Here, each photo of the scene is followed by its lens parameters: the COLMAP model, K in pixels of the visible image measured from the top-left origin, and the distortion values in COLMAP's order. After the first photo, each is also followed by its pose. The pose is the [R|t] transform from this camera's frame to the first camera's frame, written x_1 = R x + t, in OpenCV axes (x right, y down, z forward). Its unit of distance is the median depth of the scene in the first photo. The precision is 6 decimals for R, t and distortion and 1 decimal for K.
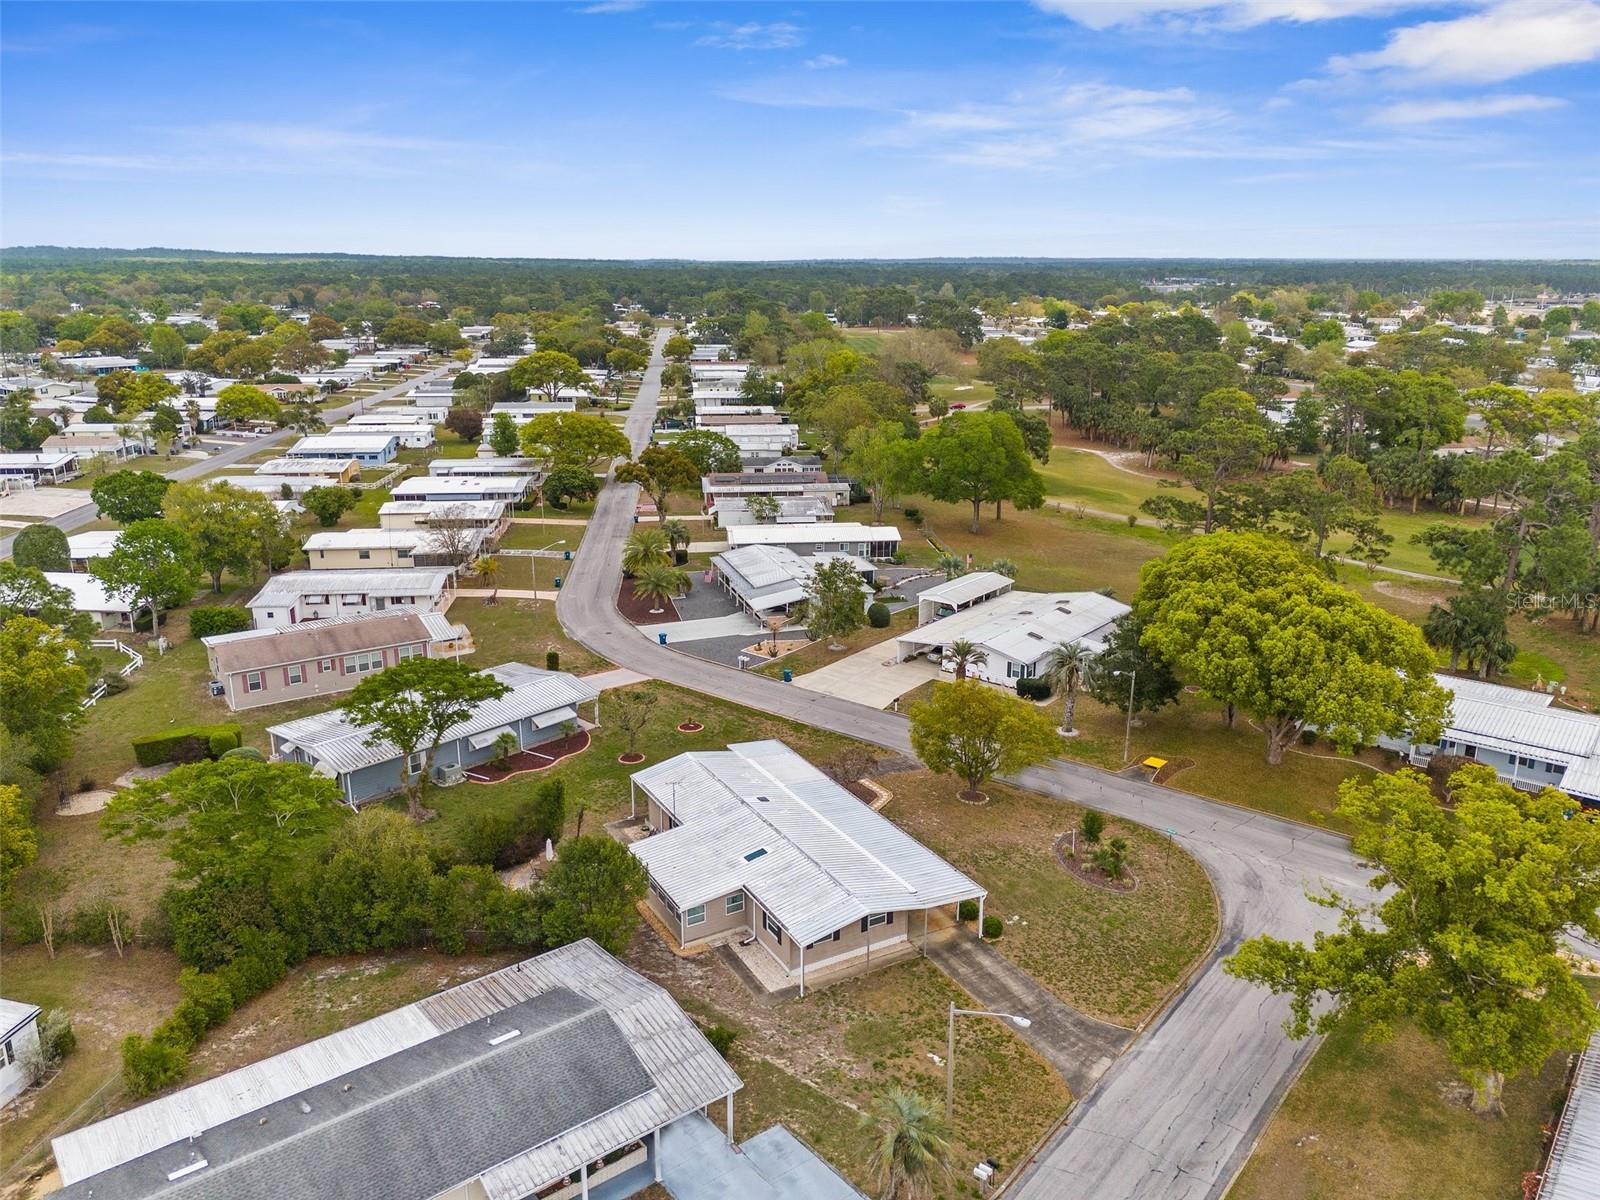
lens RADIAL K [[1174.8, 0, 807.6], [0, 1174.8, 606.8], [0, 0, 1]] dist [0.063933, -0.049673]
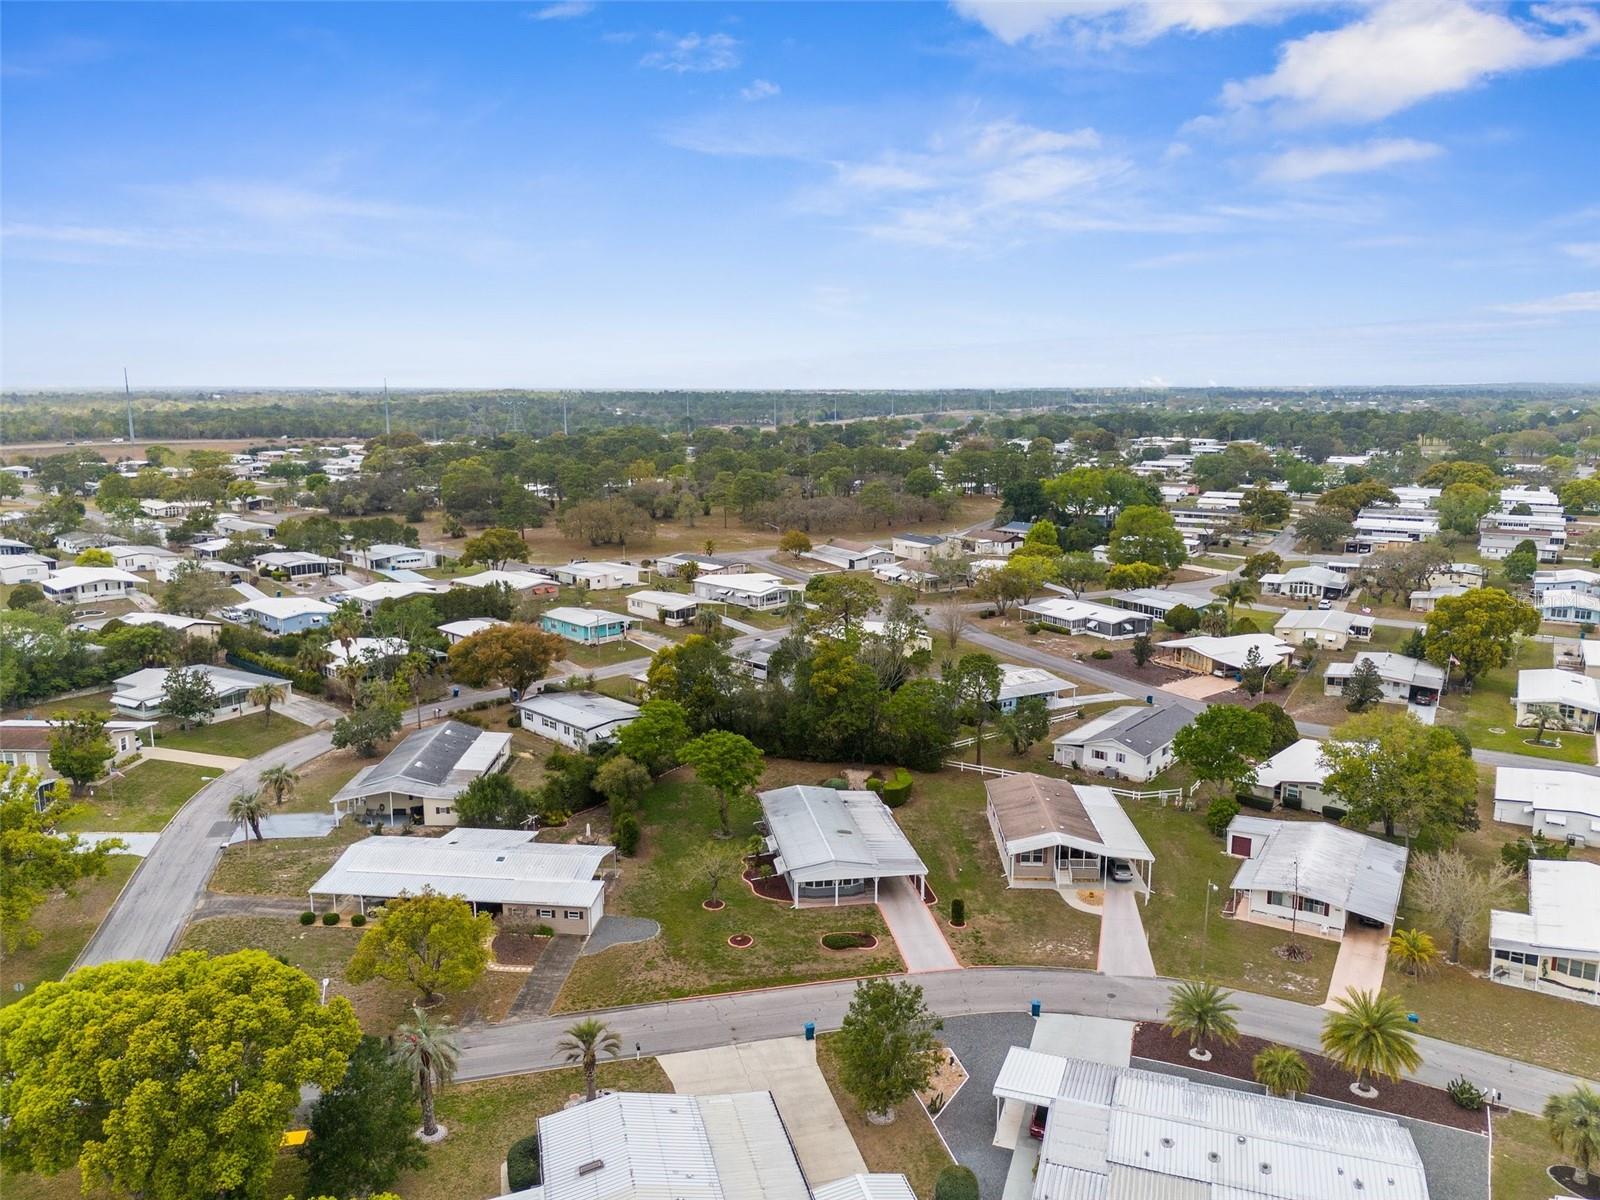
lens RADIAL K [[1174.8, 0, 803.9], [0, 1174.8, 602.1], [0, 0, 1]] dist [0.063933, -0.049673]
pose [[-0.592209, 0.145898, -0.792466, 0.424246], [-0.225982, 0.913931, 0.337137, -0.348889], [0.773447, 0.378739, -0.508268, 0.959053]]
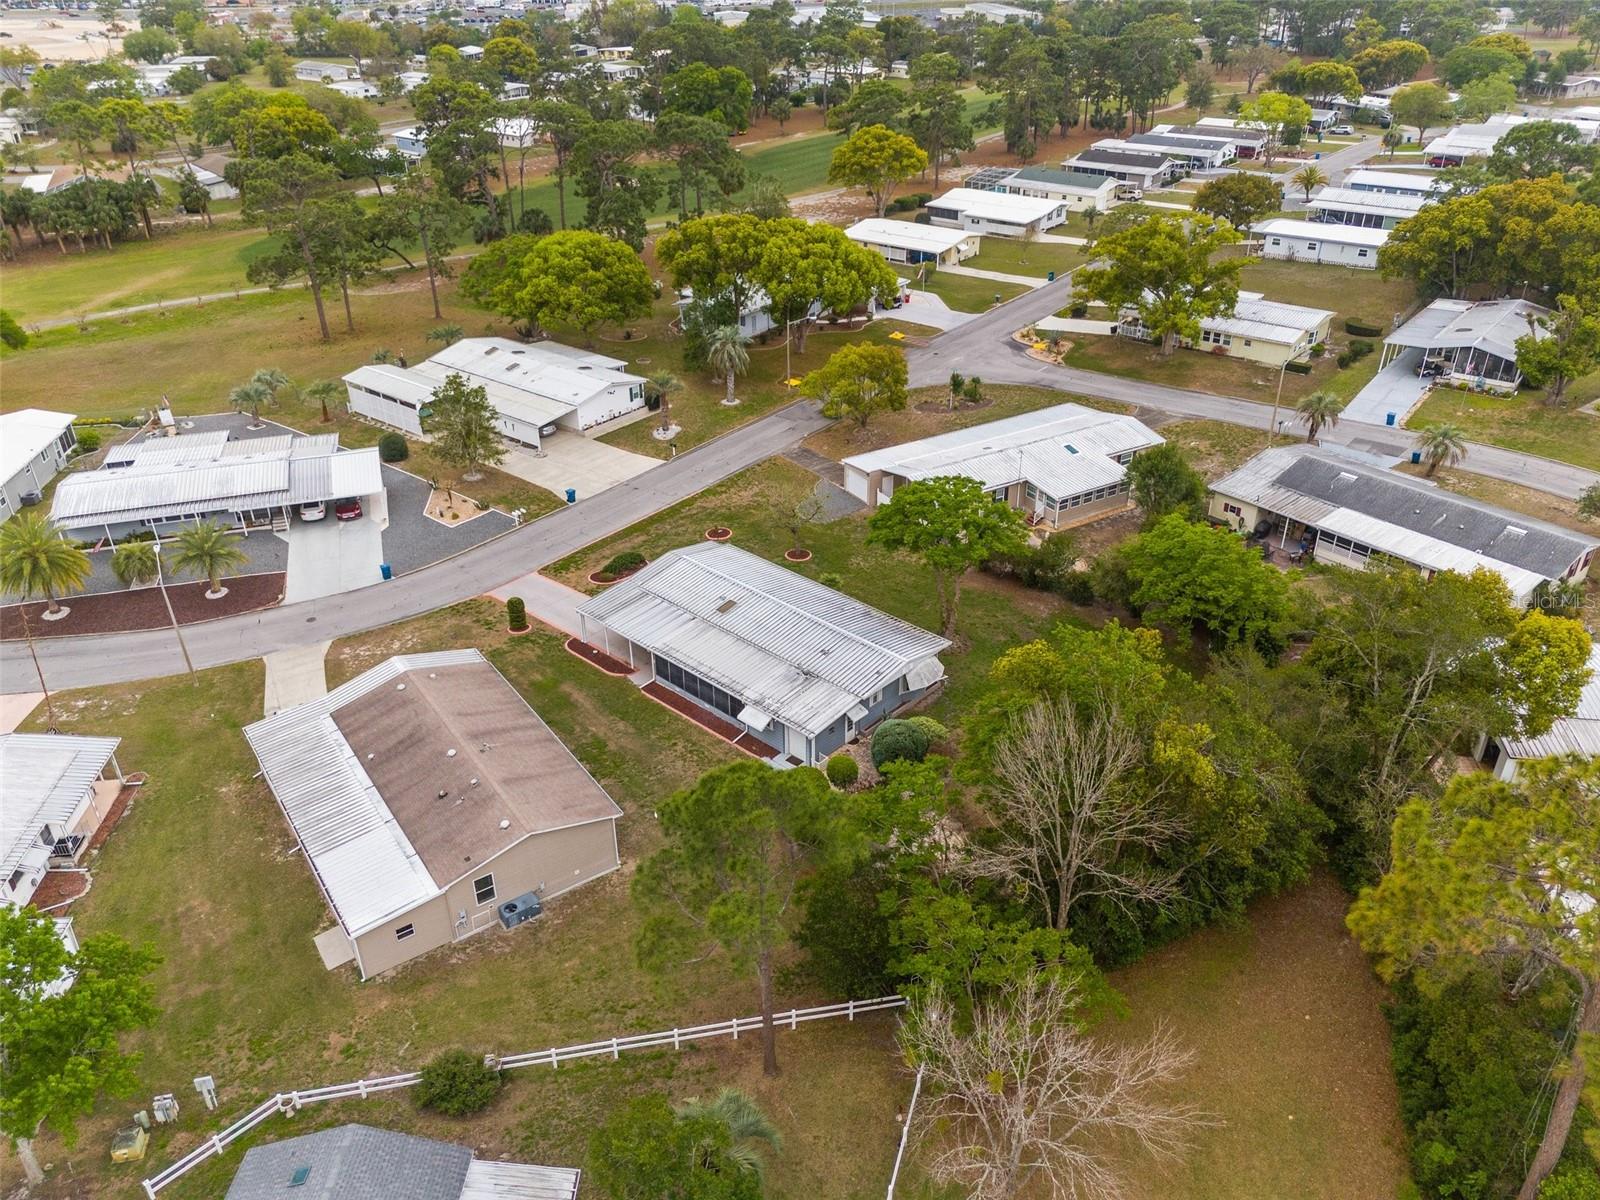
lens RADIAL K [[1174.8, 0, 807.6], [0, 1174.8, 610.9], [0, 0, 1]] dist [0.063933, -0.049673]
pose [[-0.020174, -0.503874, 0.863541, -0.638127], [0.284767, 0.825046, 0.488065, -0.195125], [-0.958384, 0.255755, 0.126842, 0.542215]]
